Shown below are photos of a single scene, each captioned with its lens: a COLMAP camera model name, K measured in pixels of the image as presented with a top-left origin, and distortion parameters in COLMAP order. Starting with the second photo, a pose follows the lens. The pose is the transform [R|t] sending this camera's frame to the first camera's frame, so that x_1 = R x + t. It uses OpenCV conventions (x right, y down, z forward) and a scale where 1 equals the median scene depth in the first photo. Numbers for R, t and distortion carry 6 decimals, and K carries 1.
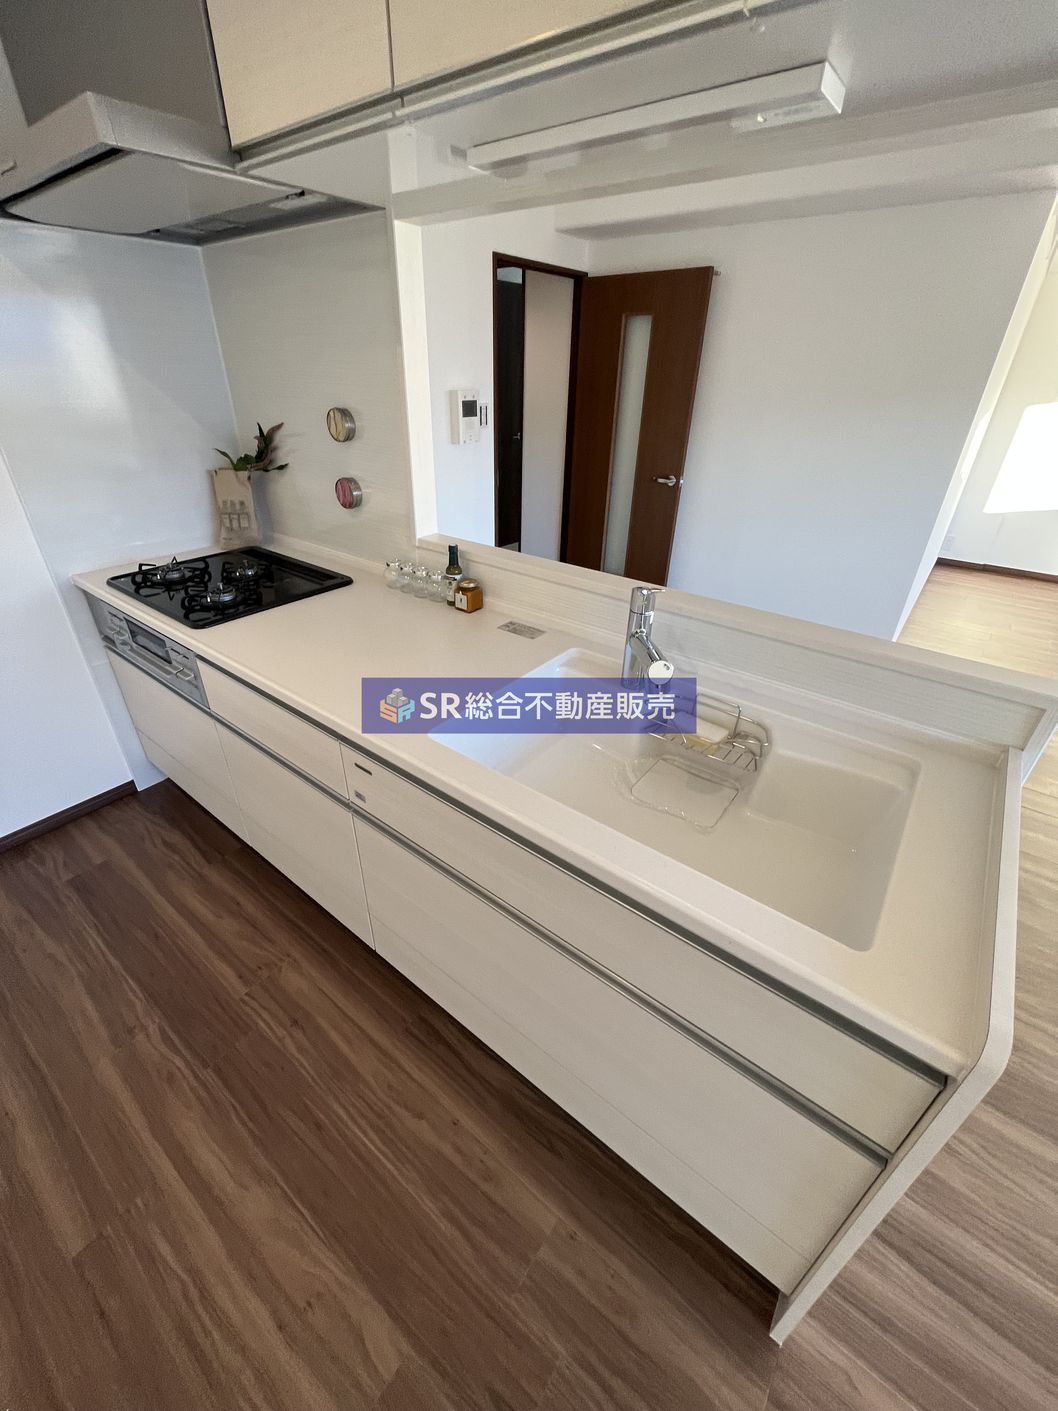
lens RADIAL K [[571.9, 0, 523.4], [0, 571.9, 695.2], [0, 0, 1]] dist [-0.006177, 0.000342]
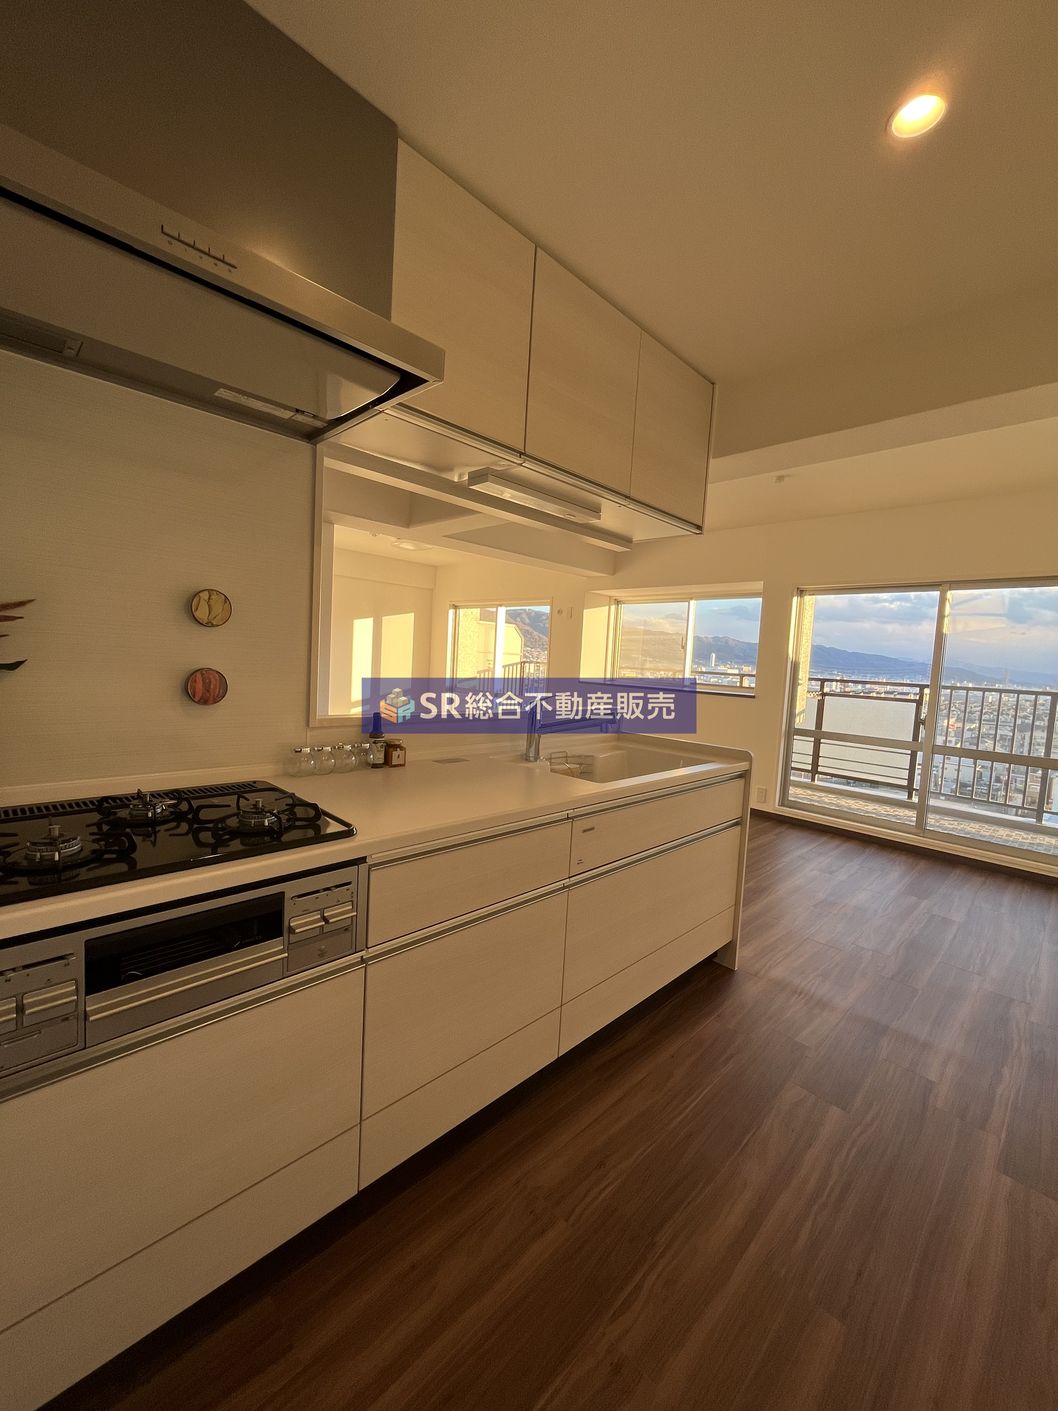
lens RADIAL K [[571.9, 0, 523.4], [0, 571.9, 695.2], [0, 0, 1]] dist [-0.006177, 0.000342]
pose [[0.135544, -0.074481, 0.987968, -1.139810], [0.448184, 0.893922, 0.005902, -0.166677], [-0.883606, 0.441991, 0.154547, 0.545047]]
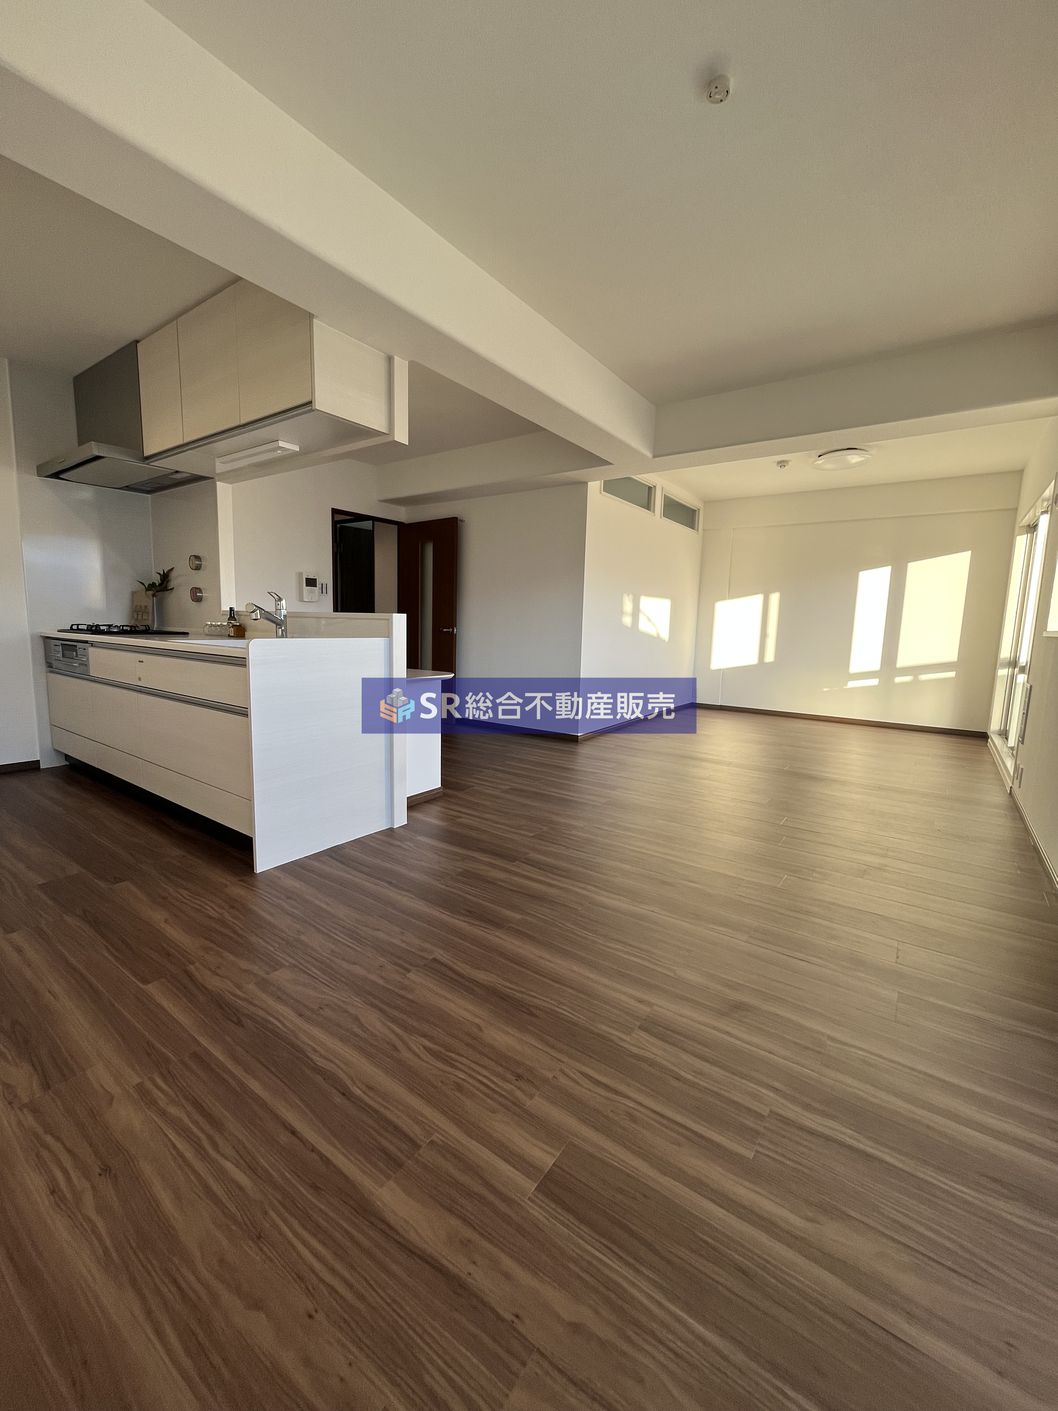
lens RADIAL K [[571.9, 0, 523.4], [0, 571.9, 695.2], [0, 0, 1]] dist [-0.006177, 0.000342]
pose [[0.999516, 0.003810, 0.030864, 0.850115], [0.008363, 0.922981, -0.384755, 0.818445], [-0.029952, 0.384827, 0.922503, -0.803794]]
